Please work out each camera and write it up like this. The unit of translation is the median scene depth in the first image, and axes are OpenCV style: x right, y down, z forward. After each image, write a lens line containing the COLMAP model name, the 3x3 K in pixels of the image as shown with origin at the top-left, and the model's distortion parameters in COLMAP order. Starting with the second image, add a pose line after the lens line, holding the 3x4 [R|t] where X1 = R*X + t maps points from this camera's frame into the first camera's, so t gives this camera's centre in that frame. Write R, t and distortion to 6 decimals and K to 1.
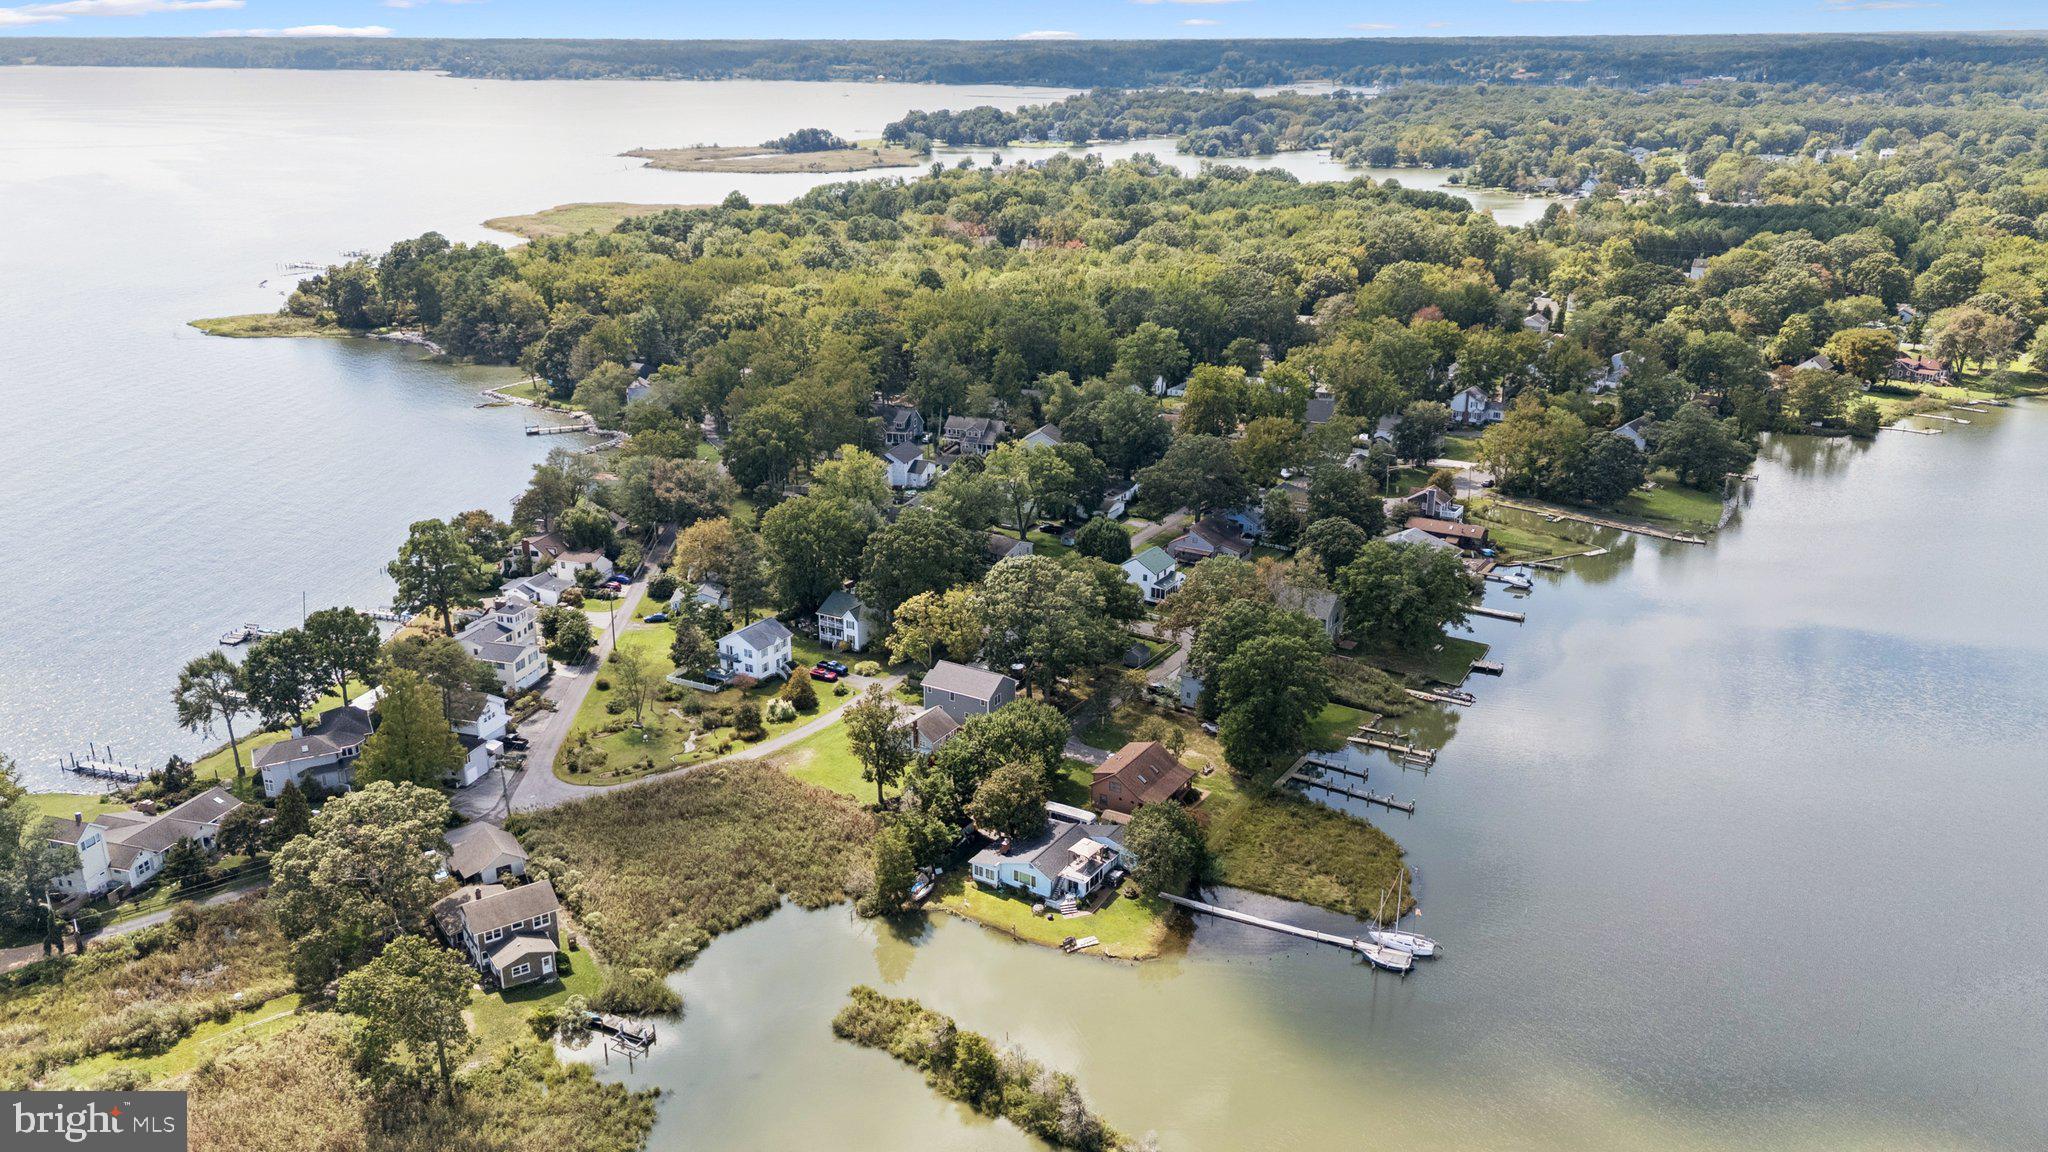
lens RADIAL K [[1541.5, 0, 1024.0], [0, 1541.5, 576.0], [0, 0, 1]] dist [0.087171, -0.101604]
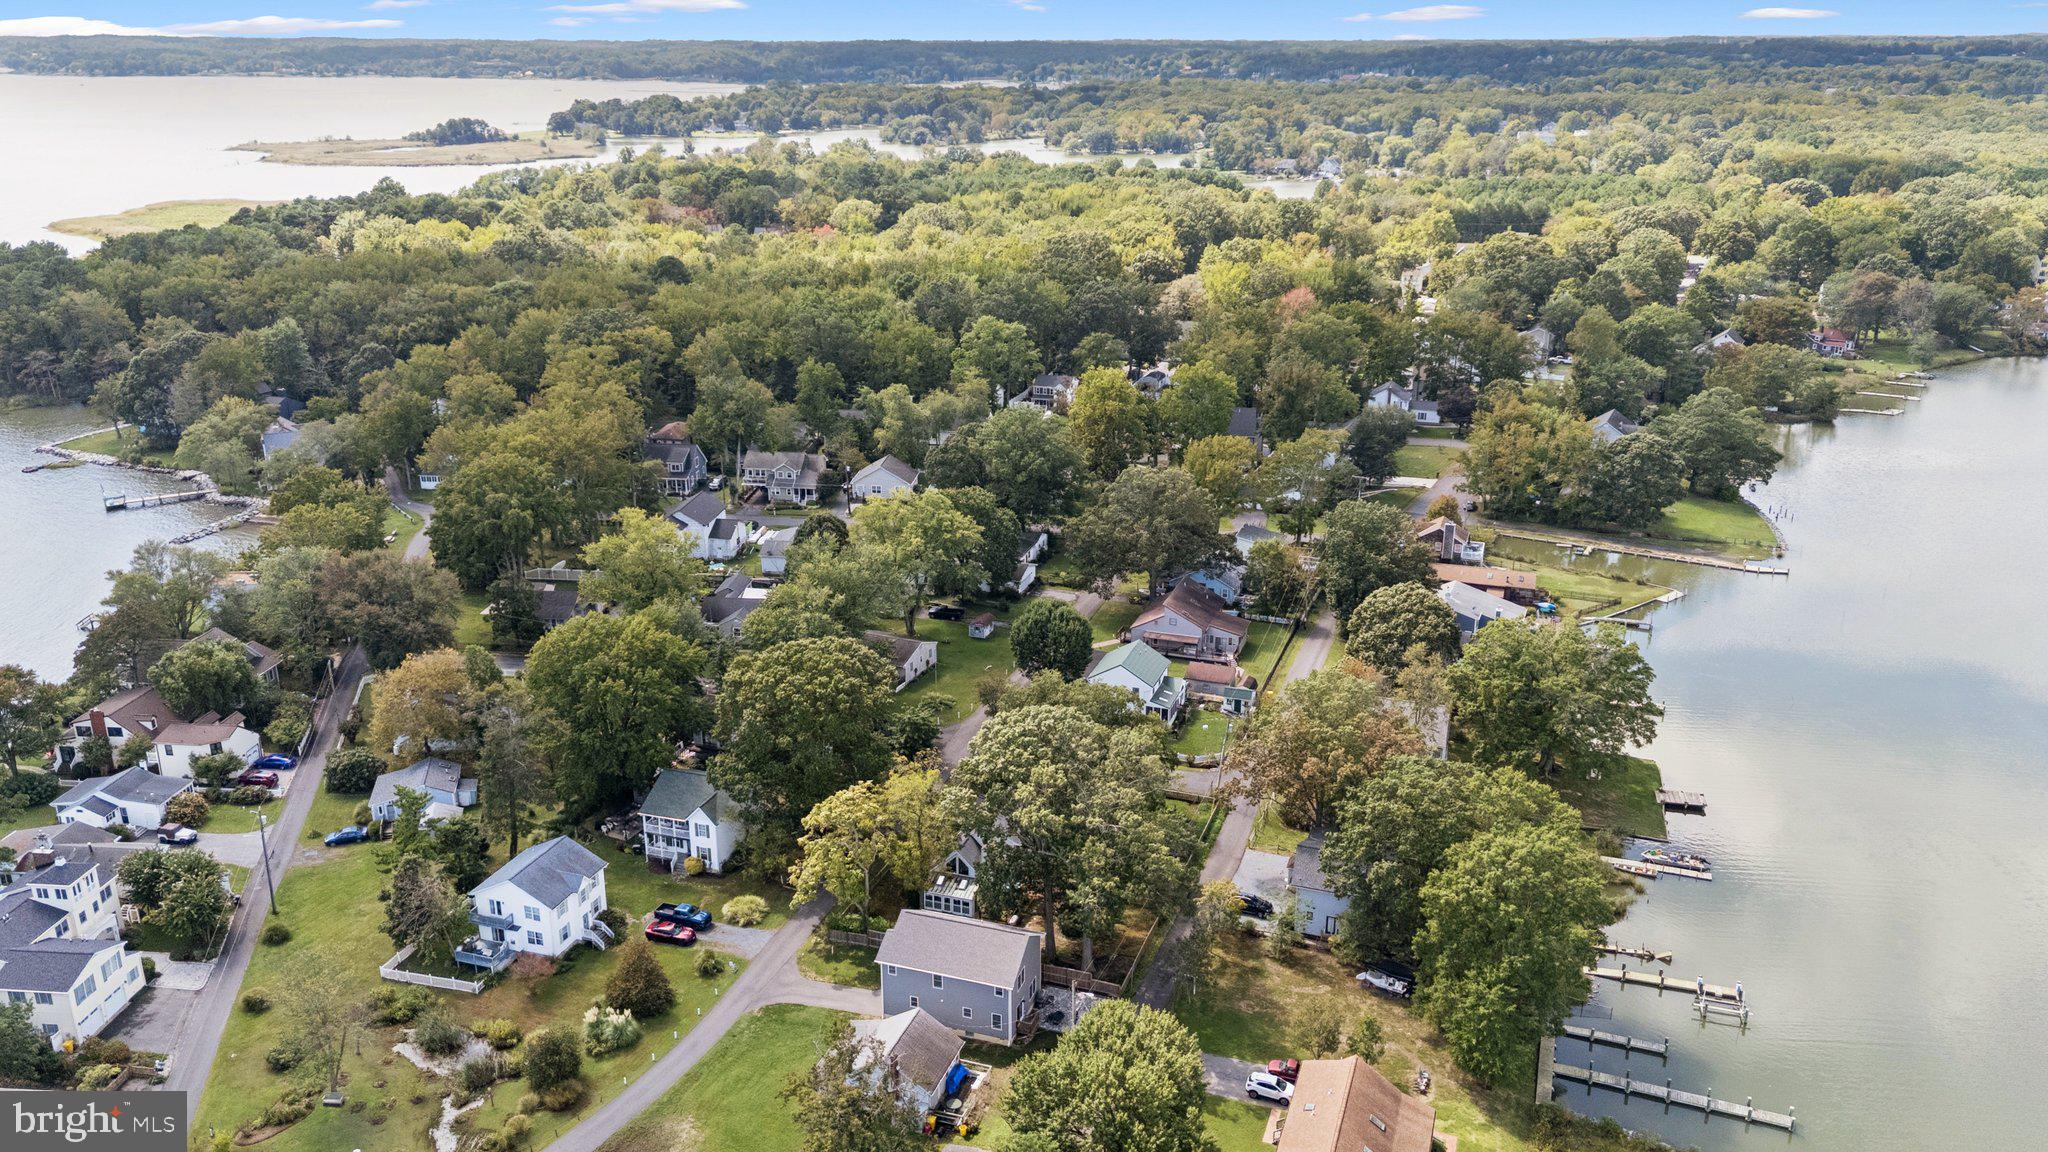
lens RADIAL K [[1541.5, 0, 1024.0], [0, 1541.5, 576.0], [0, 0, 1]] dist [0.087171, -0.101604]
pose [[0.978028, -0.067419, 0.197271, -0.065735], [0.067919, 0.997682, 0.004236, -0.038110], [-0.197100, 0.009256, 0.980340, 0.251000]]
